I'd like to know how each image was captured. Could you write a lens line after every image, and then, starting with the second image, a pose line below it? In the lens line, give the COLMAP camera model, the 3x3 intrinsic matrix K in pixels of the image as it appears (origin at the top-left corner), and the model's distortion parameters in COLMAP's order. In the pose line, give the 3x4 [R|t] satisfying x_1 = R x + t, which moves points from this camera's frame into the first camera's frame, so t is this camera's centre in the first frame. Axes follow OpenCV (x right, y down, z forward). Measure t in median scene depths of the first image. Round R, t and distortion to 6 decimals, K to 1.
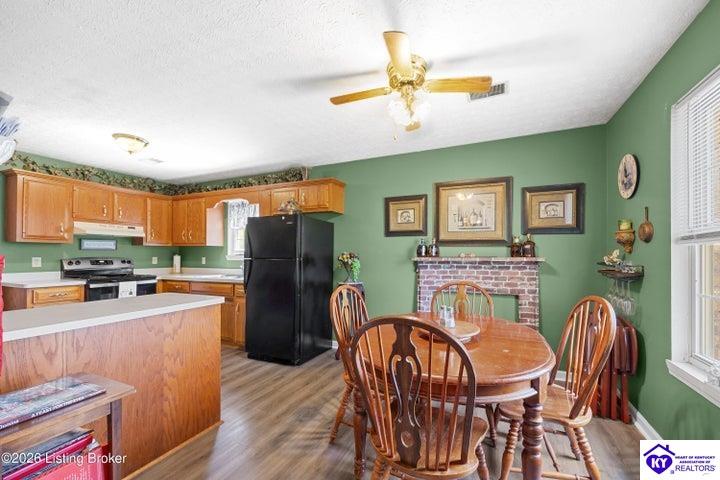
lens RADIAL K [[293.0, 0, 372.9], [0, 293.0, 253.0], [0, 0, 1]] dist [0.006594, -0.000485]
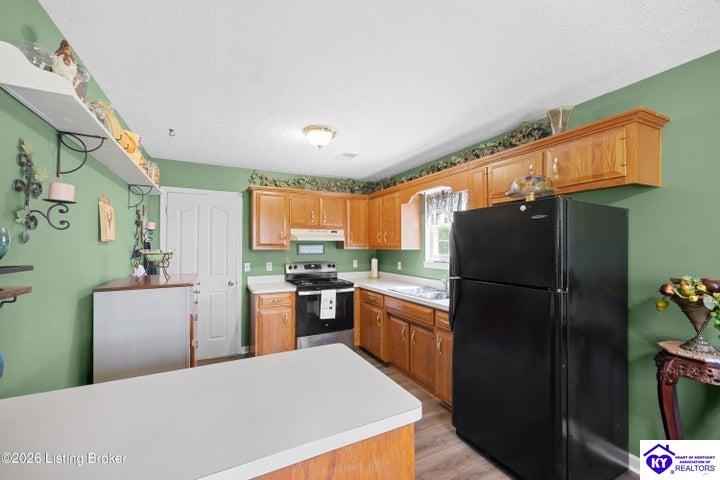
lens RADIAL K [[293.0, 0, 355.5], [0, 293.0, 242.2], [0, 0, 1]] dist [0.006594, -0.000485]
pose [[0.770734, -0.013094, -0.637022, -0.160783], [0.010585, 0.999914, -0.007746, -0.045995], [0.637069, -0.000773, 0.770806, 0.321376]]
